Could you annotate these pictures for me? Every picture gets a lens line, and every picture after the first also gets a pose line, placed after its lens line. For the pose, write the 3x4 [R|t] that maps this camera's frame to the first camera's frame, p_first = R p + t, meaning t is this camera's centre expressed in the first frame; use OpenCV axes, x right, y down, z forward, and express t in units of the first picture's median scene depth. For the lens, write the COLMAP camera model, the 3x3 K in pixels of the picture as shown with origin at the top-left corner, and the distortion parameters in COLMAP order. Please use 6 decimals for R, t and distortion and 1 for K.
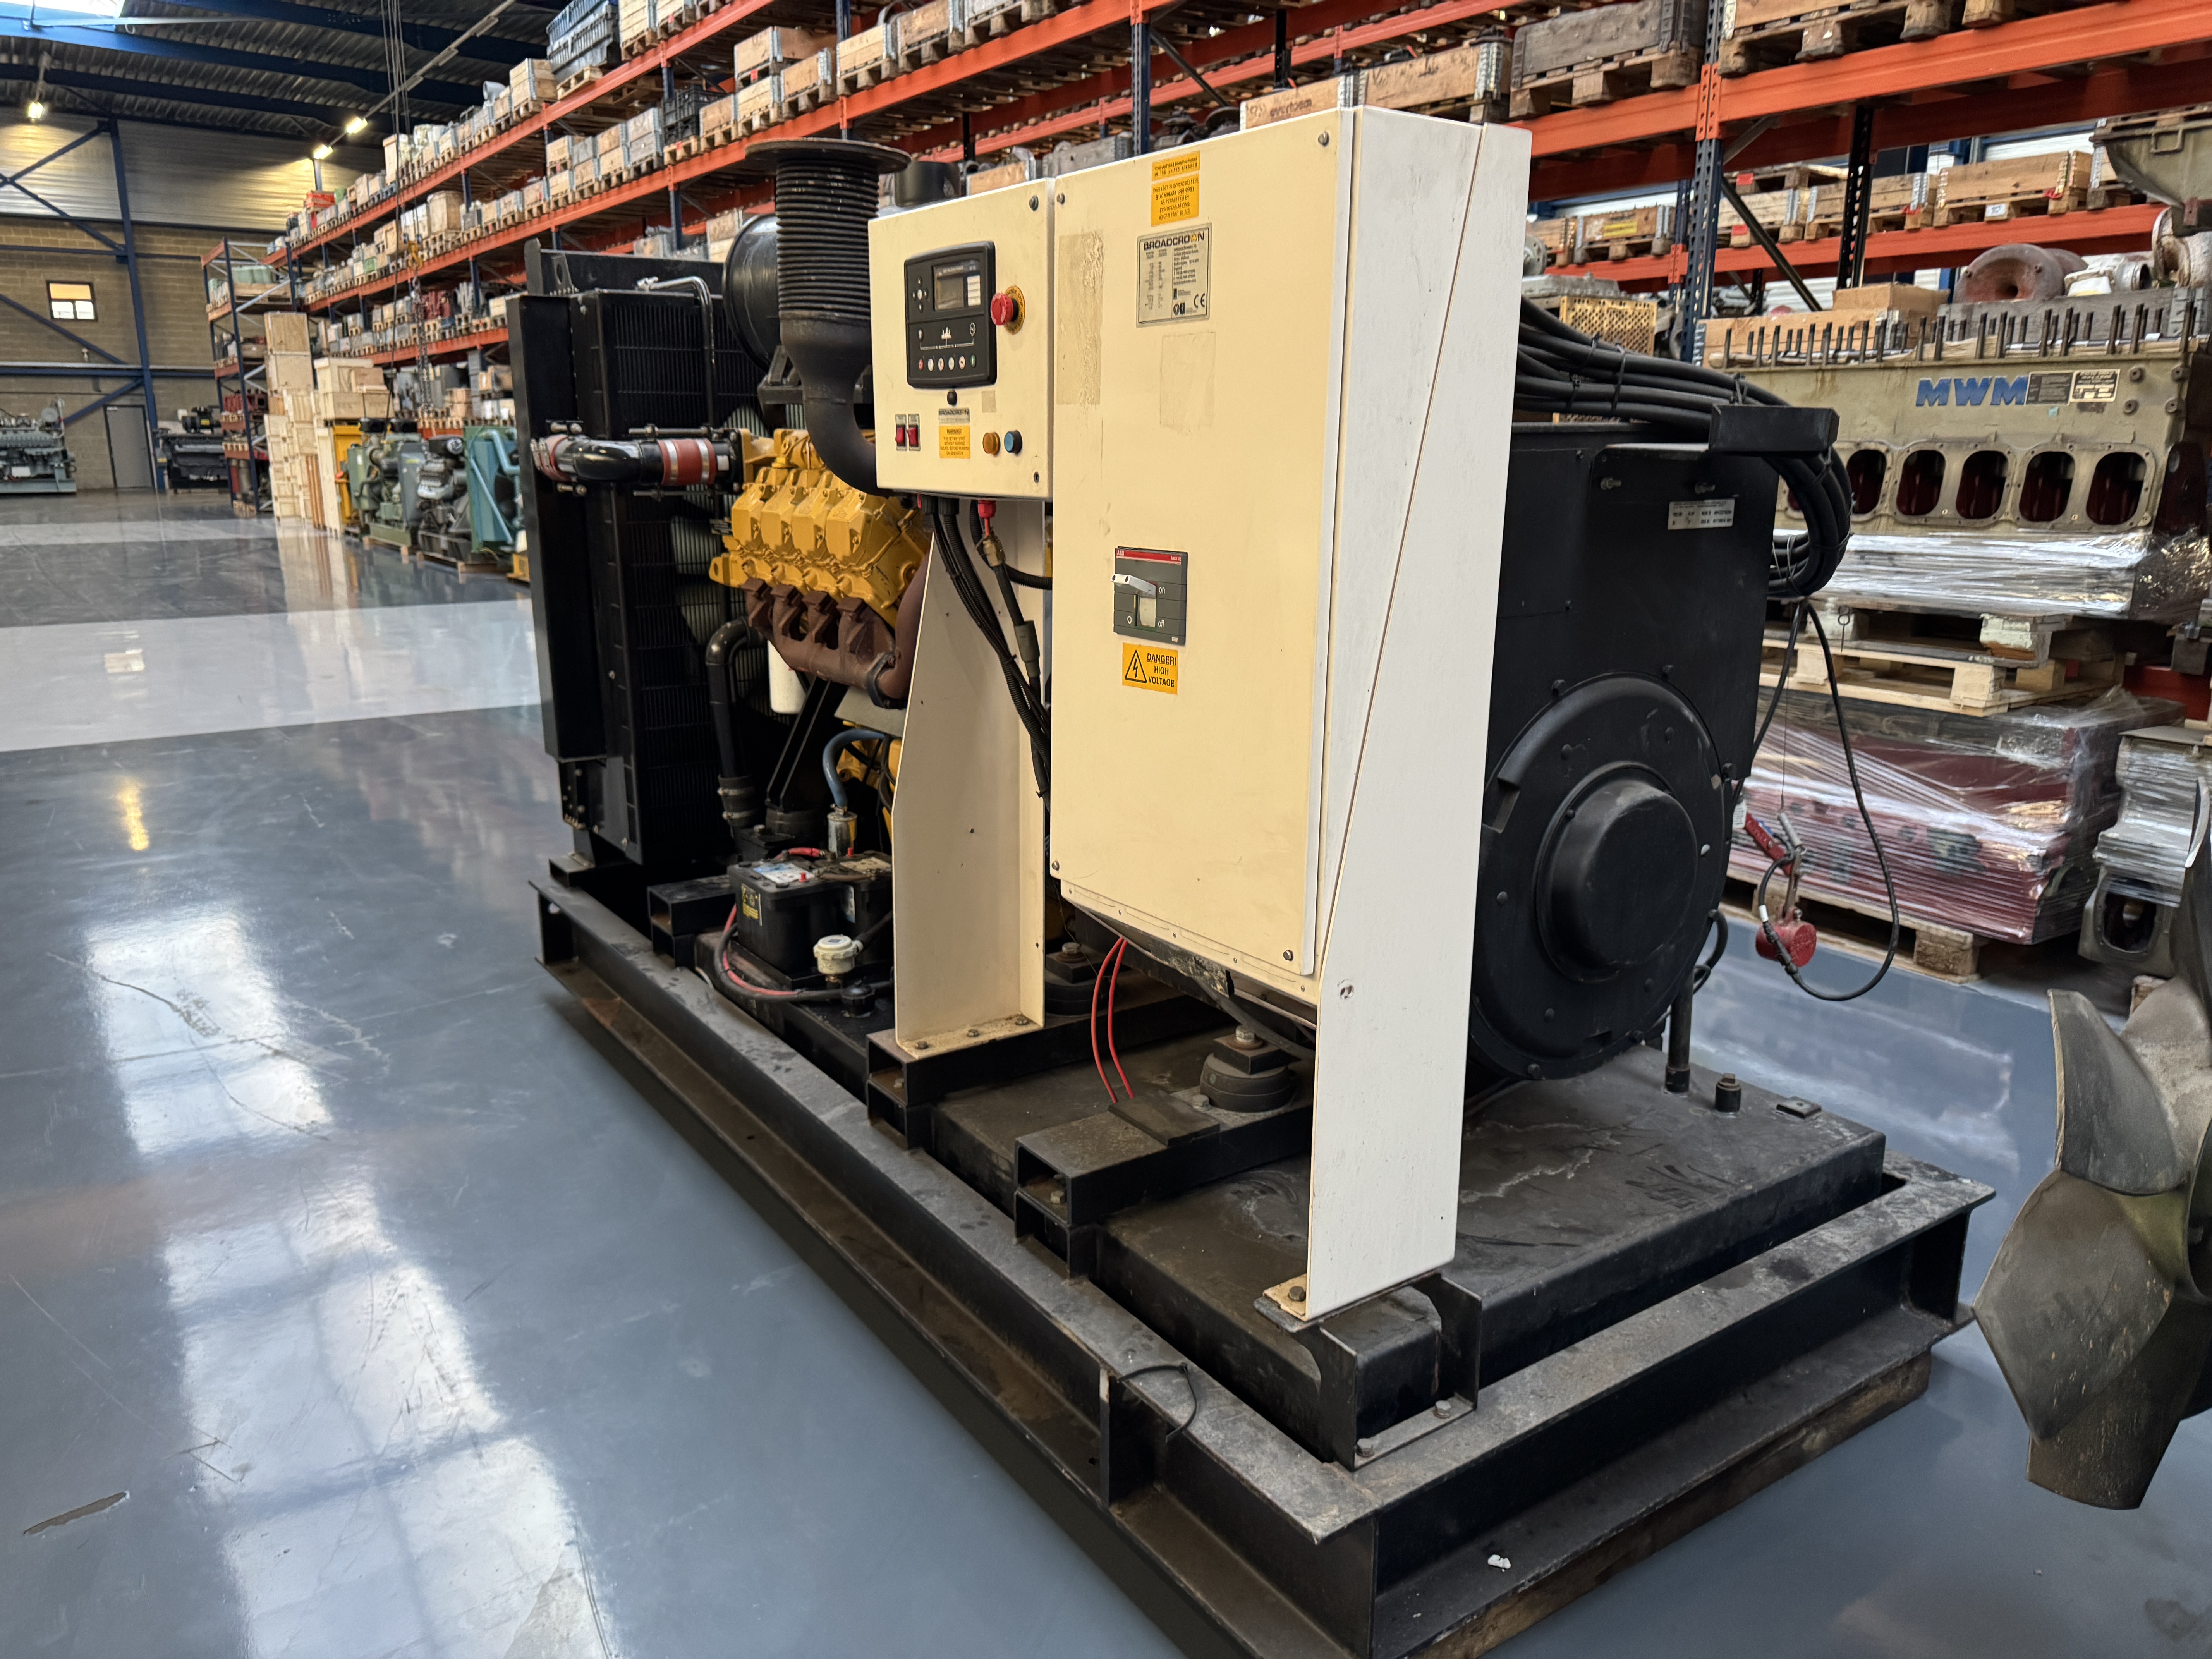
lens RADIAL K [[1573.9, 0, 1106.0], [0, 1573.9, 829.5], [0, 0, 1]] dist [0.049552, -0.064841]
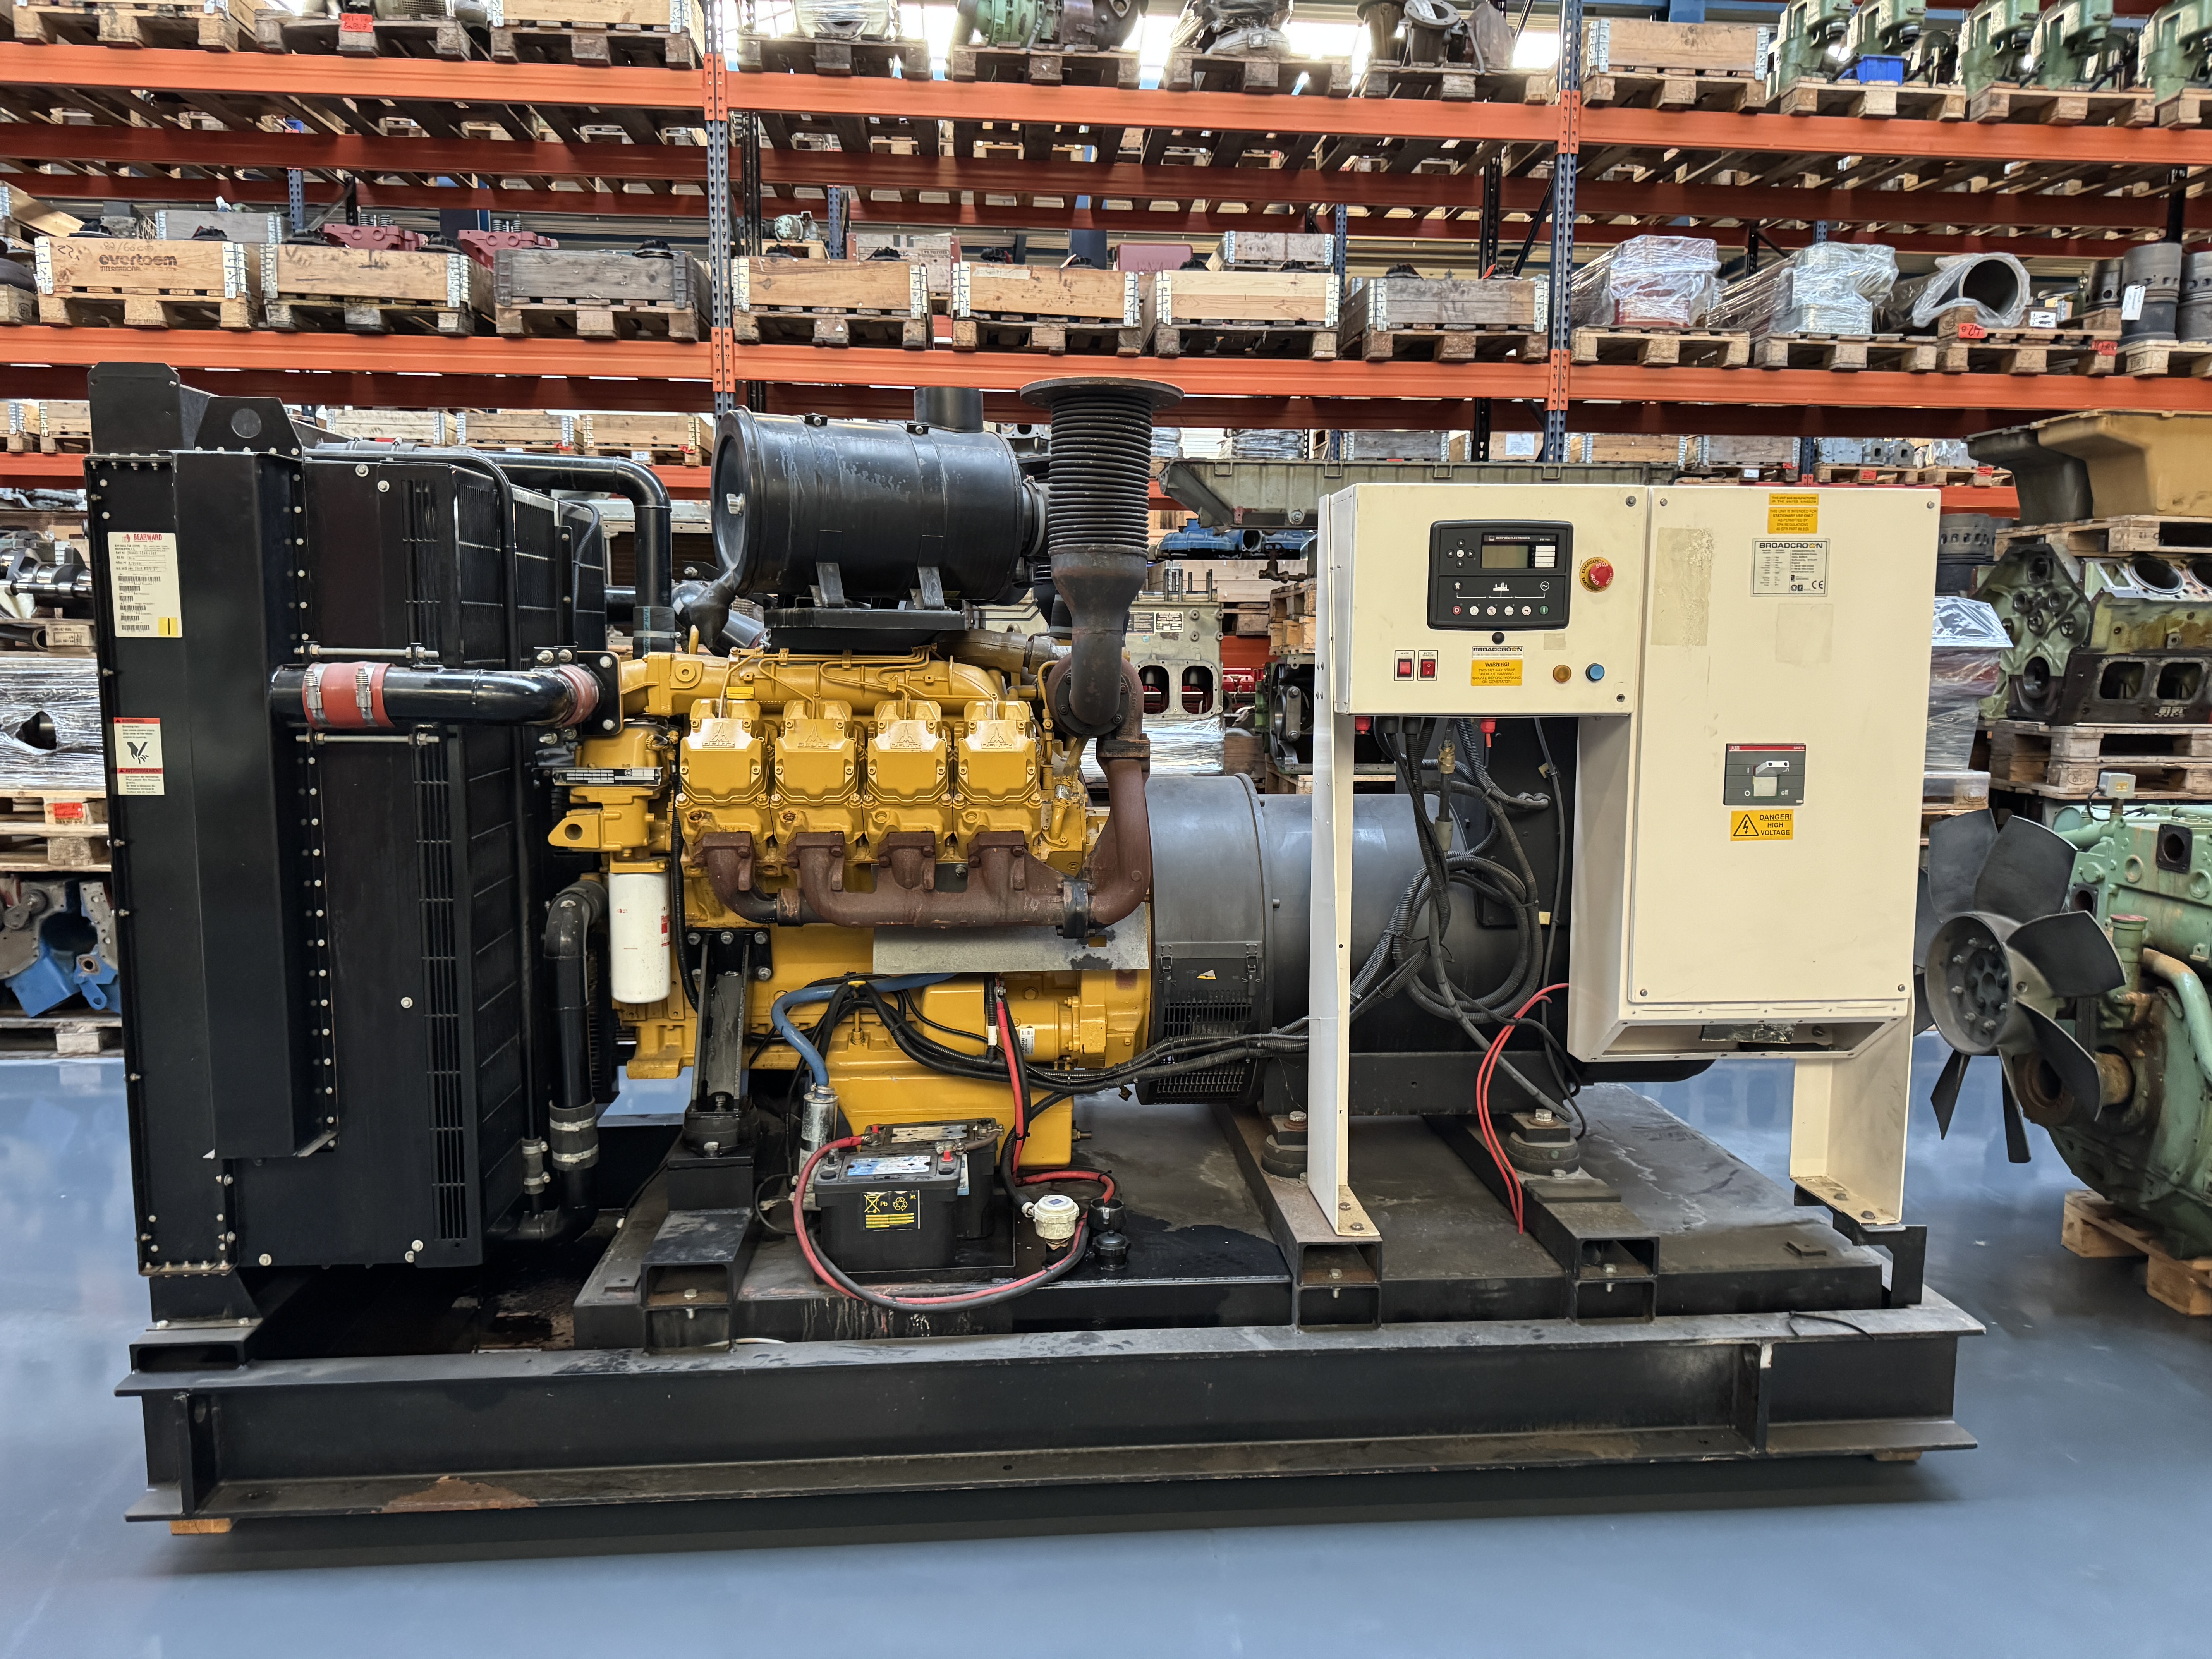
lens RADIAL K [[1584.3, 0, 1113.6], [0, 1584.3, 833.3], [0, 0, 1]] dist [0.166917, -0.388609]
pose [[0.484323, -0.101144, 0.869023, -1.268385], [0.204848, 0.978794, -0.000245, -0.177740], [-0.850570, 0.178137, 0.494771, 0.638157]]
